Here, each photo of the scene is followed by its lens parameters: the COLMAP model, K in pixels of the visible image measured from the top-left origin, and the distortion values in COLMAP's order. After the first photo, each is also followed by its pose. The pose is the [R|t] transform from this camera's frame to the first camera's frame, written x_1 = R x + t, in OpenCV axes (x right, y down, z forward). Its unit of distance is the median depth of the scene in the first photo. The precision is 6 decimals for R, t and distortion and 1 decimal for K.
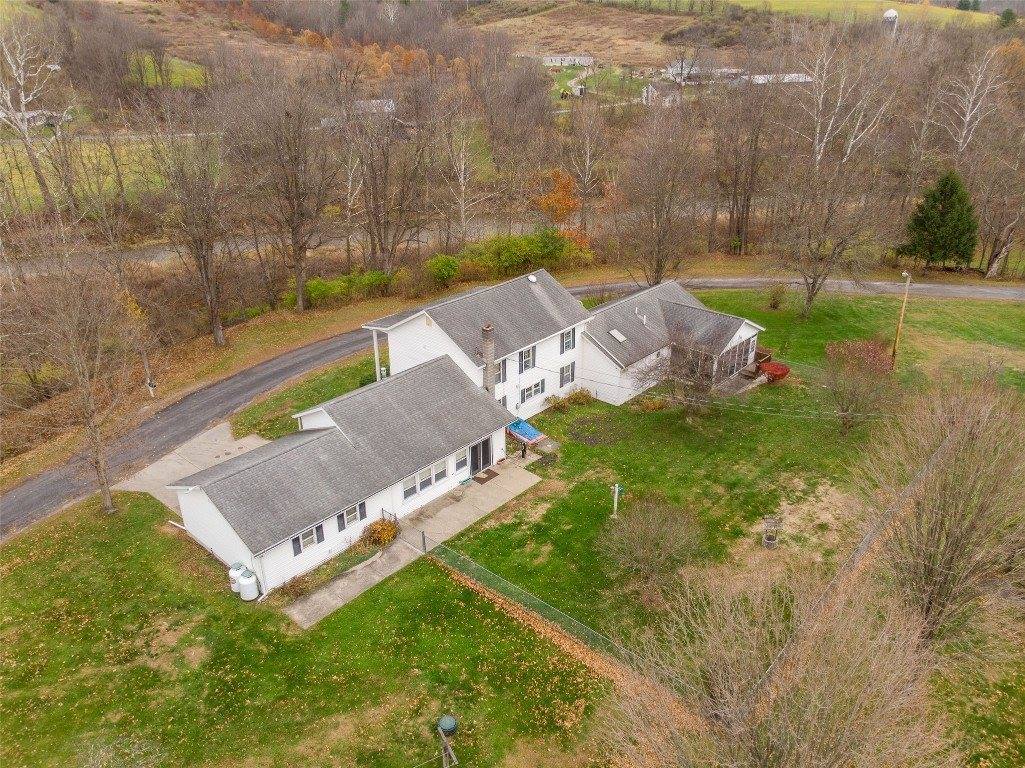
lens RADIAL K [[772.9, 0, 519.9], [0, 772.9, 363.0], [0, 0, 1]] dist [0.010045, -0.006161]
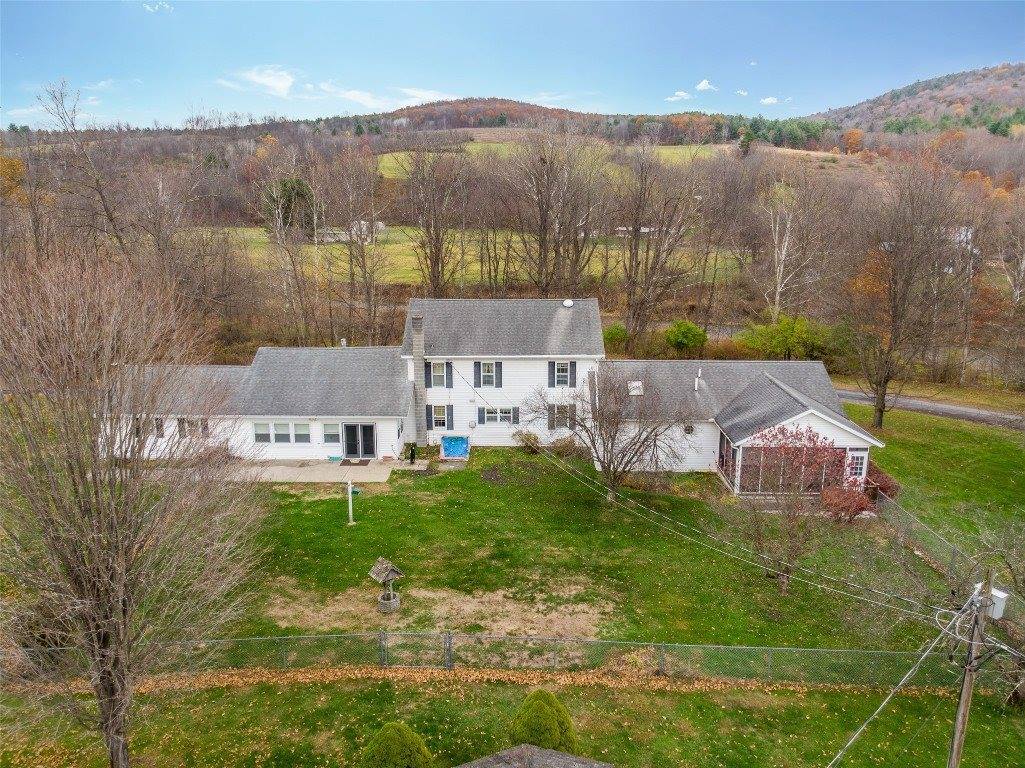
lens RADIAL K [[772.9, 0, 519.9], [0, 772.9, 363.0], [0, 0, 1]] dist [0.010045, -0.006161]
pose [[0.667599, 0.173275, -0.724077, 0.674592], [-0.302596, 0.951741, -0.051238, 0.017438], [0.680256, 0.253310, 0.687813, 0.413935]]
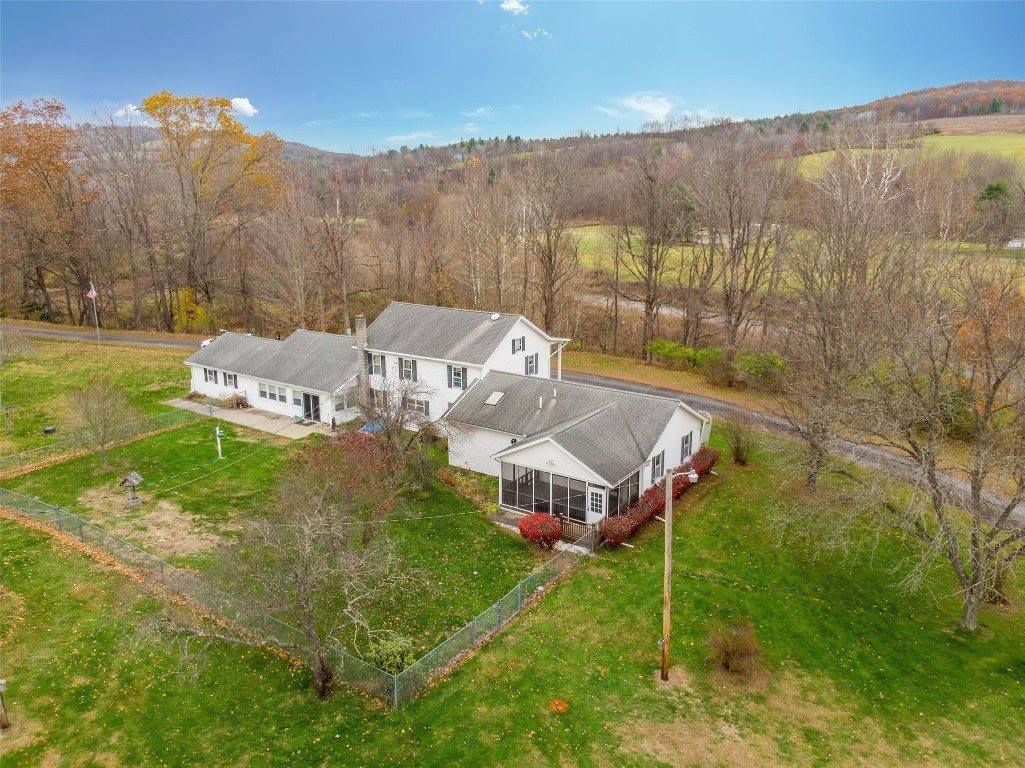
lens RADIAL K [[772.9, 0, 519.9], [0, 772.9, 363.0], [0, 0, 1]] dist [0.010045, -0.006161]
pose [[0.145227, 0.229167, -0.962492, 1.051566], [-0.393144, 0.906075, 0.156414, -0.239484], [0.907936, 0.355682, 0.221682, 0.904379]]
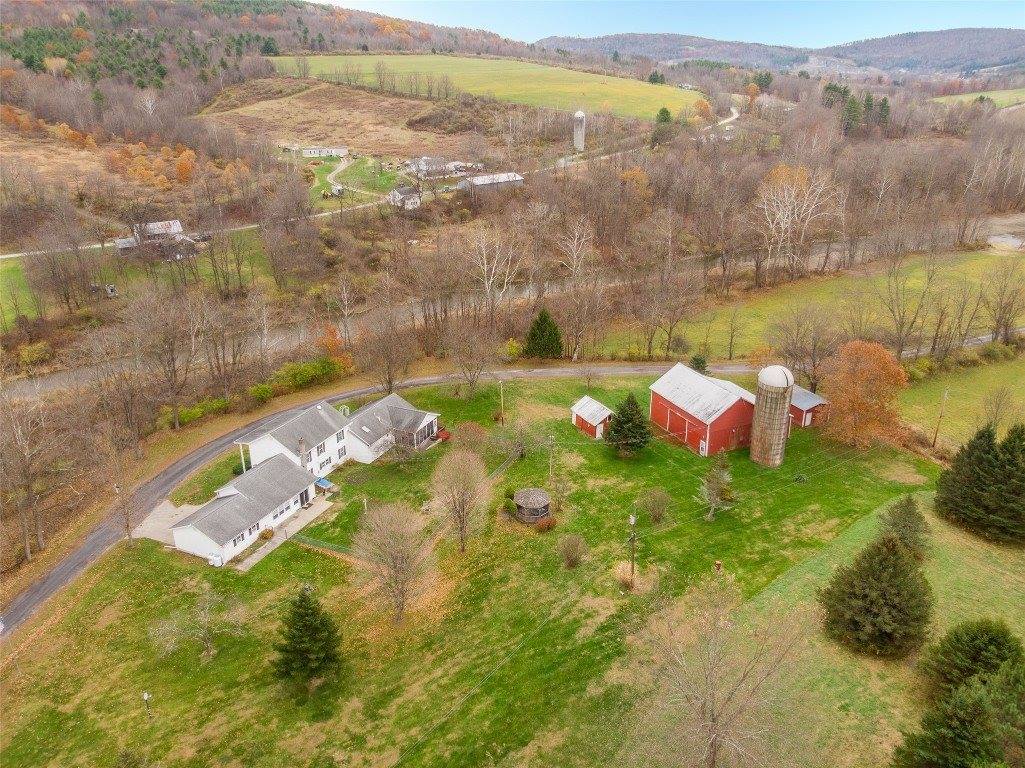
lens RADIAL K [[772.9, 0, 519.9], [0, 772.9, 363.0], [0, 0, 1]] dist [0.010045, -0.006161]
pose [[0.957777, -0.104196, 0.267969, -0.011826], [0.115838, 0.992874, -0.027962, -0.116293], [-0.263146, 0.057822, 0.963022, -1.198547]]
